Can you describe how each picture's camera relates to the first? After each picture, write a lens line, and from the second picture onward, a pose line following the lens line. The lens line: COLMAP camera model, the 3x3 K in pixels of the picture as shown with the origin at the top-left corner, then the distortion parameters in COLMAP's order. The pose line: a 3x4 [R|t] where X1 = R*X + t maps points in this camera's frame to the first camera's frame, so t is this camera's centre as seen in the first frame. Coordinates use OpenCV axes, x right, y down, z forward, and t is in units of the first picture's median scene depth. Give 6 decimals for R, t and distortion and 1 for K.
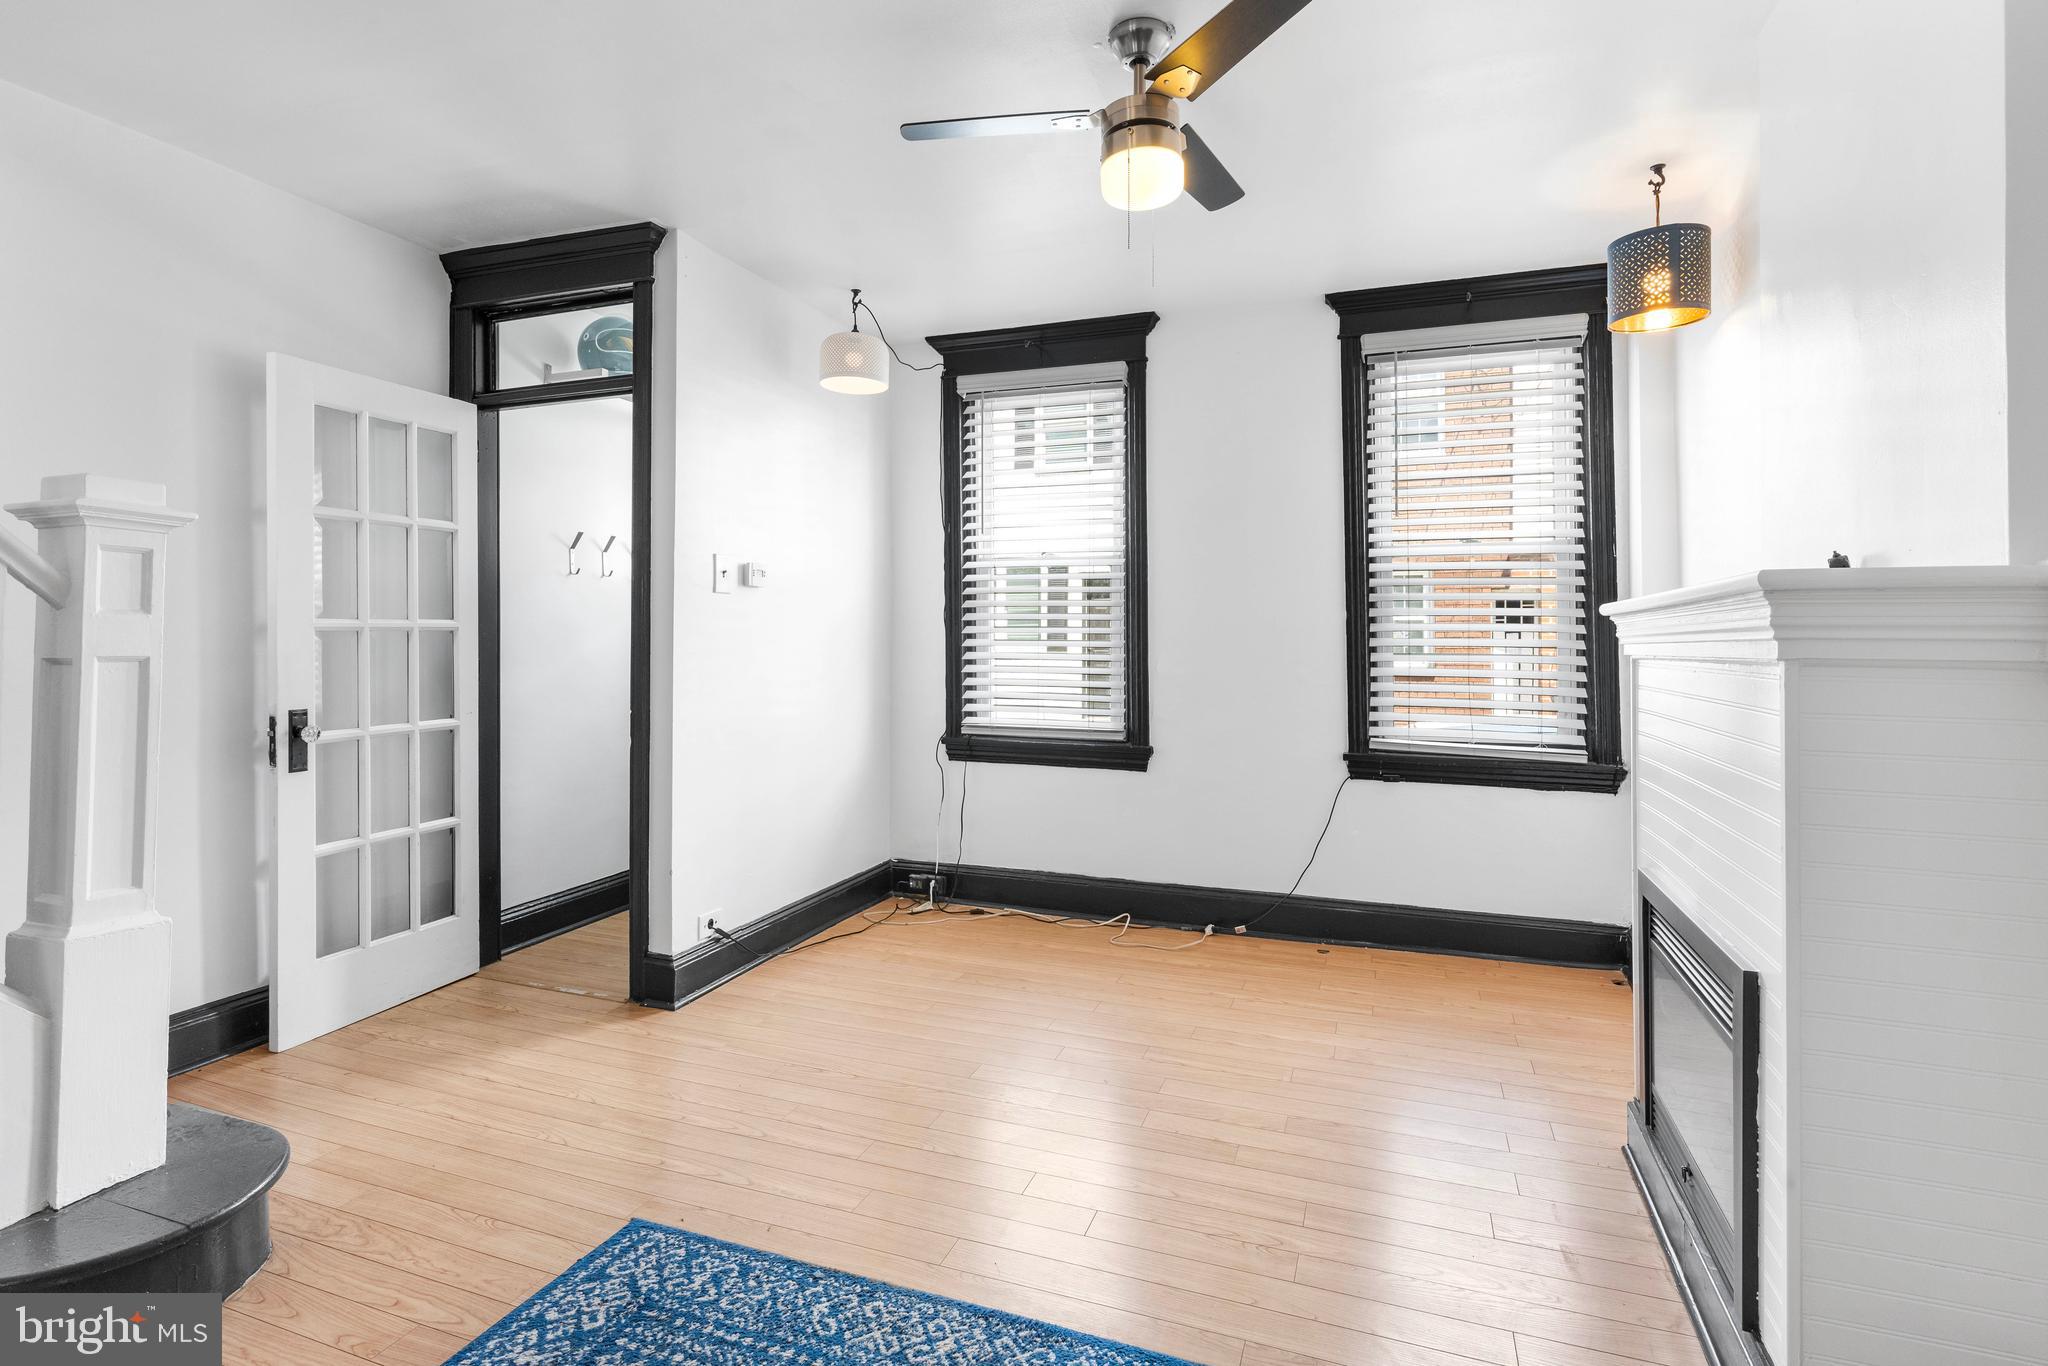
lens RADIAL K [[979.9, 0, 1012.7], [0, 979.9, 636.2], [0, 0, 1]] dist [-0.001056, 0.000867]
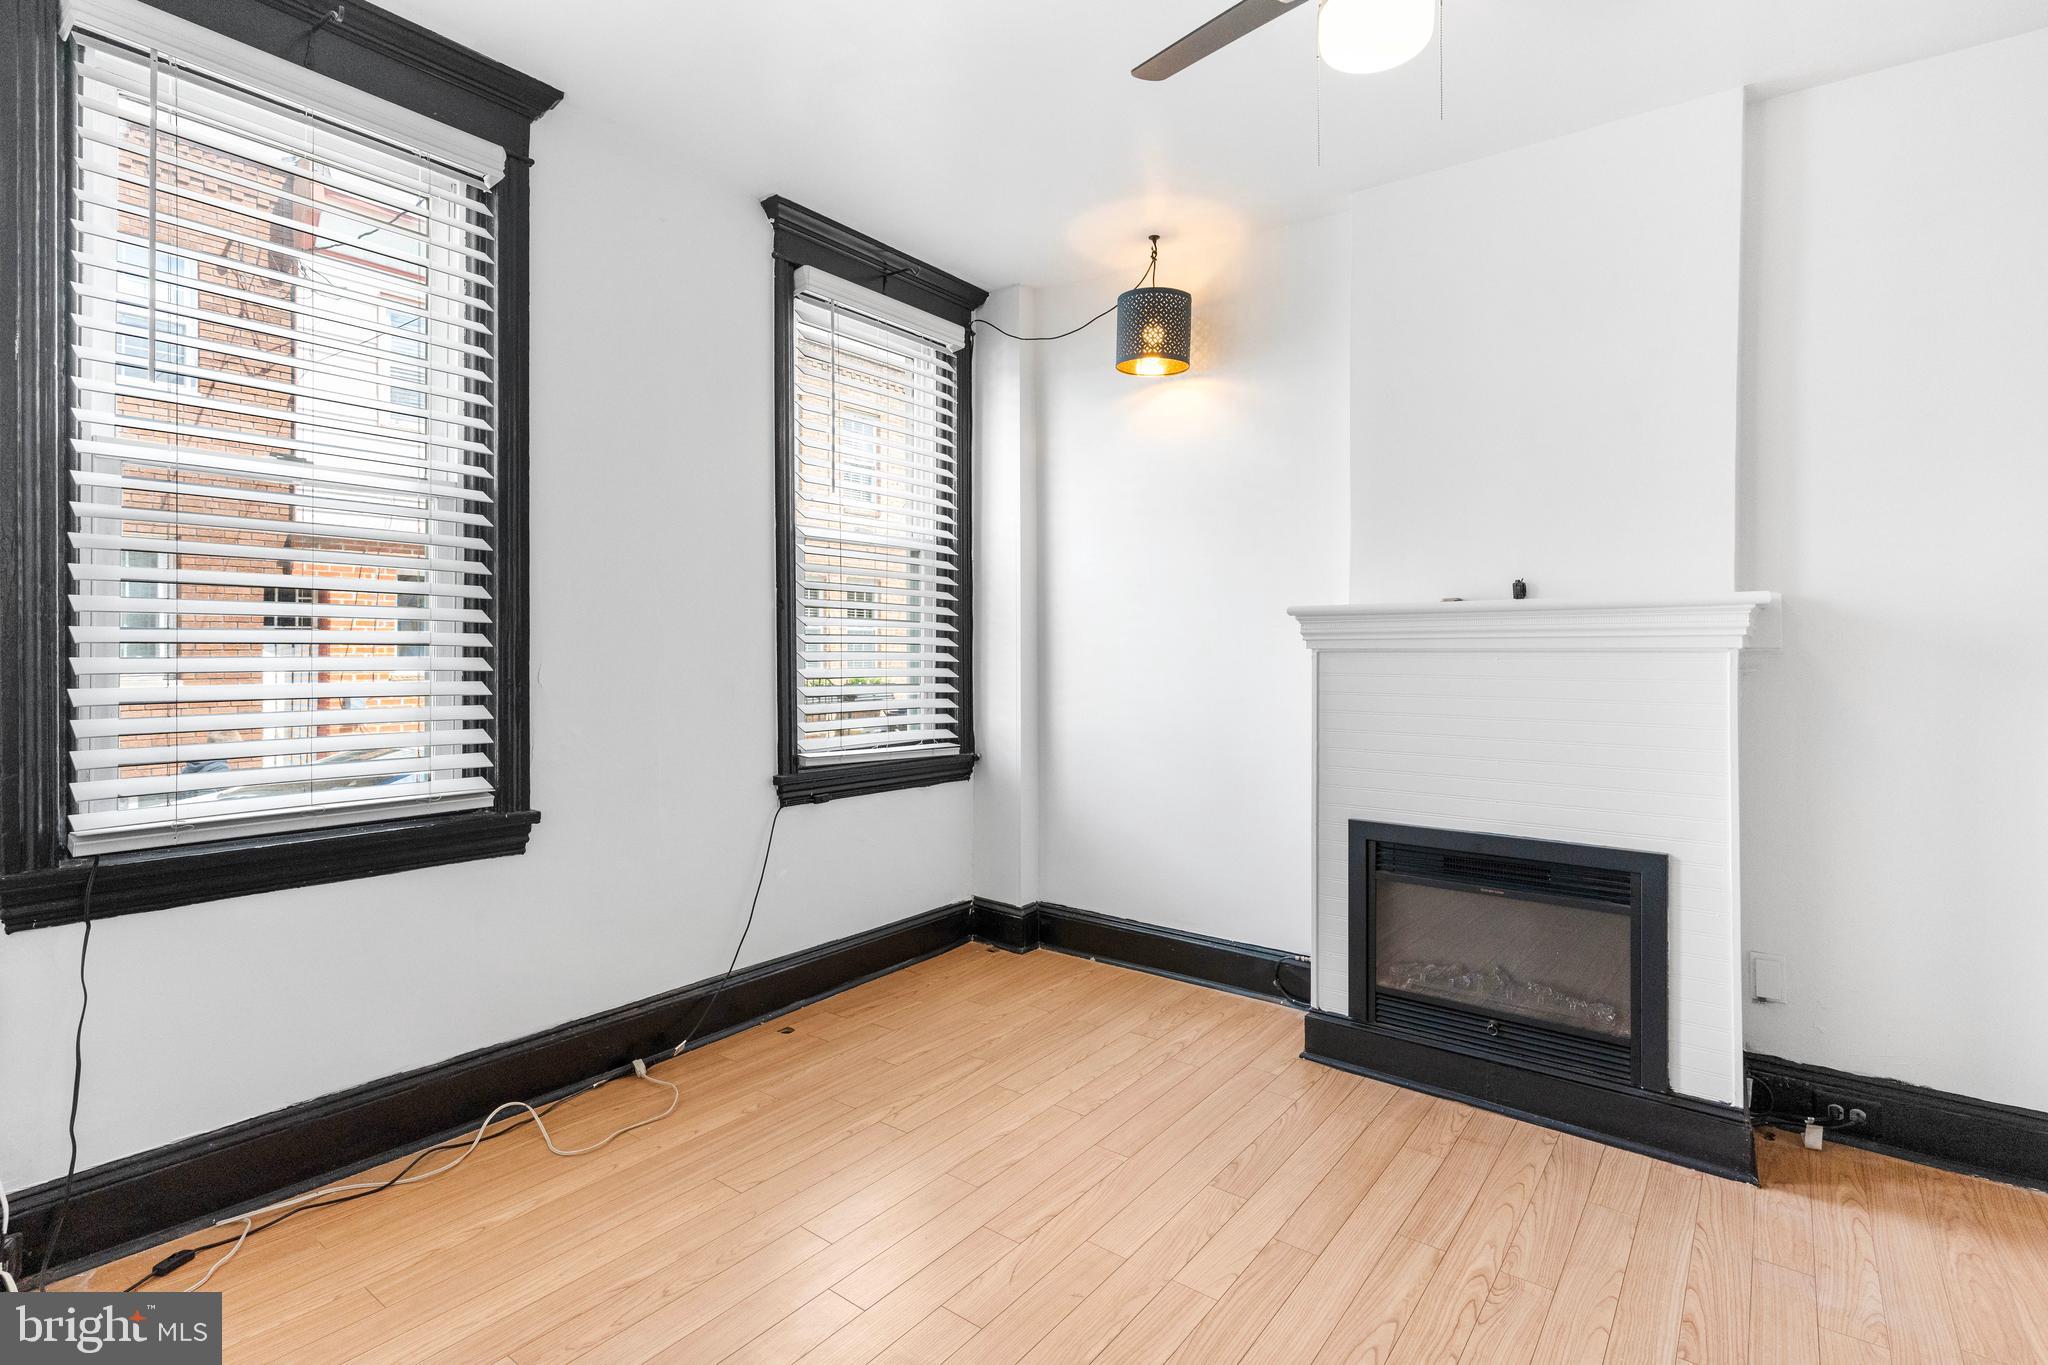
lens RADIAL K [[979.9, 0, 1010.6], [0, 979.9, 650.8], [0, 0, 1]] dist [-0.001056, 0.000867]
pose [[0.290940, 0.000132, 0.956741, -0.380242], [-0.003815, 0.999992, 0.001022, 0.015287], [-0.956734, -0.003947, 0.290938, 0.595299]]
